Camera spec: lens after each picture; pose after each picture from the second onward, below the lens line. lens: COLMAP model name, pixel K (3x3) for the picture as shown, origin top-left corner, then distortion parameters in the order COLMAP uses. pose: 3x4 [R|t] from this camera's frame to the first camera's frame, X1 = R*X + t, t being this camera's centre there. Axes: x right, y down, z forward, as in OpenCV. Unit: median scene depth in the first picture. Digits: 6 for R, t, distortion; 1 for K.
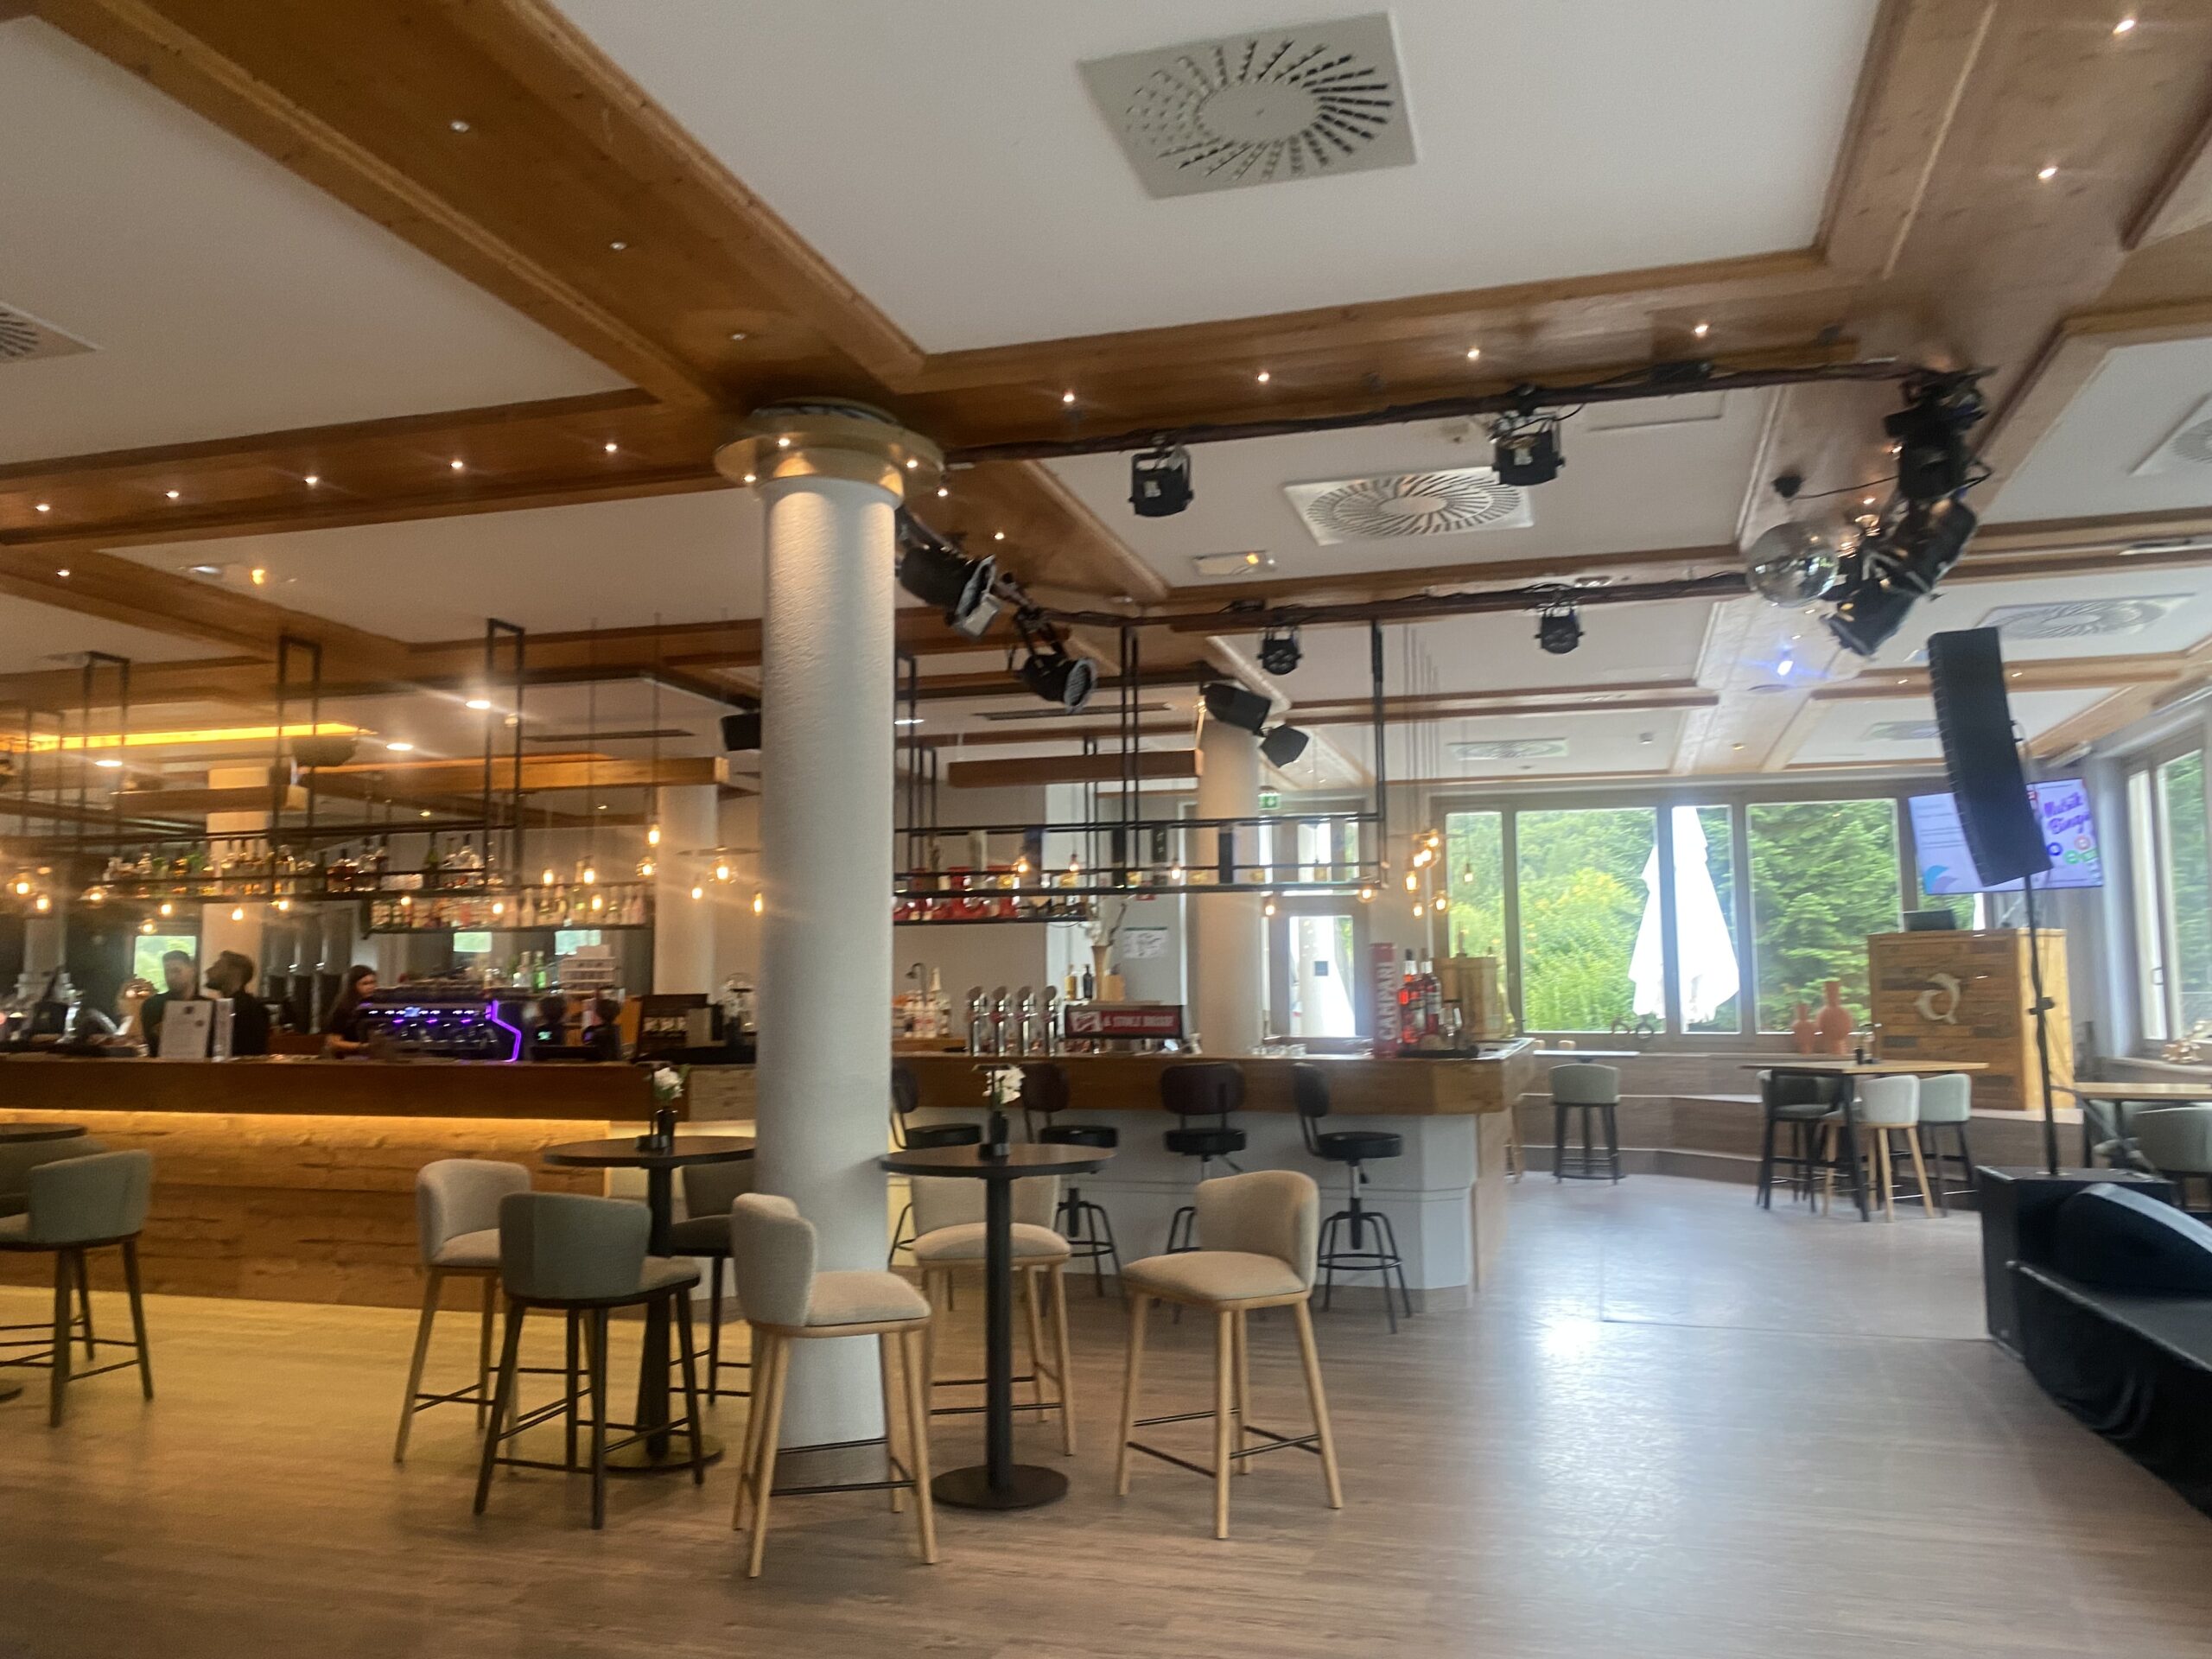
lens RADIAL K [[1711.9, 0, 1106.0], [0, 1711.9, 829.5], [0, 0, 1]] dist [-0.013513, -0.006184]
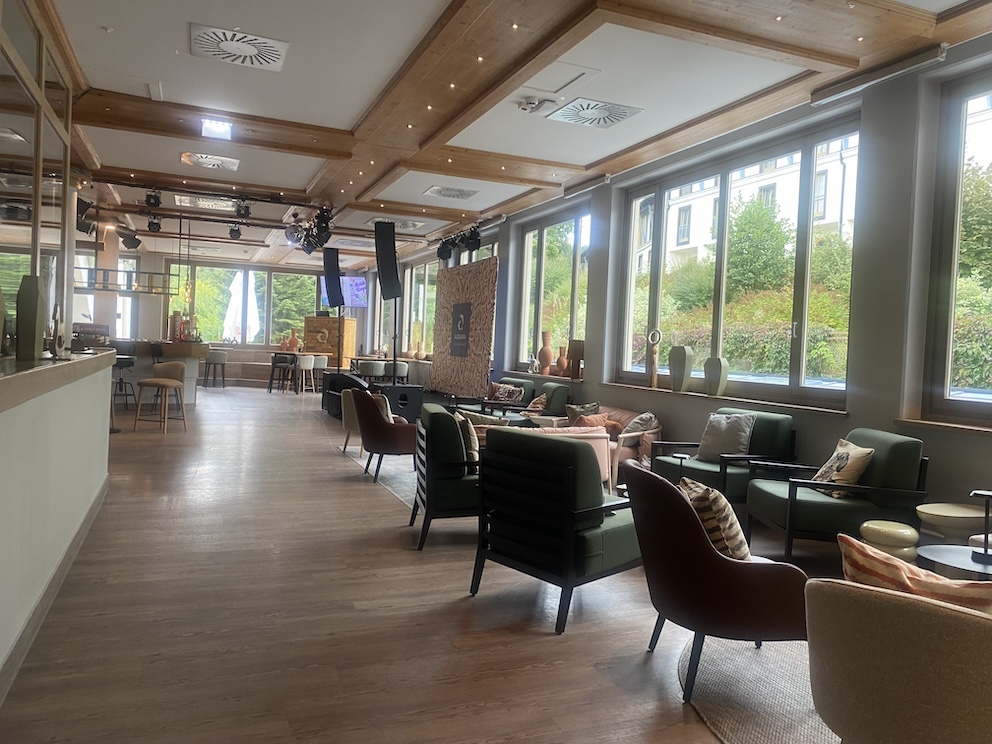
lens RADIAL K [[767.7, 0, 496.0], [0, 767.7, 372.0], [0, 0, 1]] dist [-0.013513, -0.006184]
pose [[0.787607, 0.024441, 0.615693, -0.200480], [-0.112012, 0.988243, 0.104058, -0.031979], [-0.605912, -0.150922, 0.781085, -0.461569]]
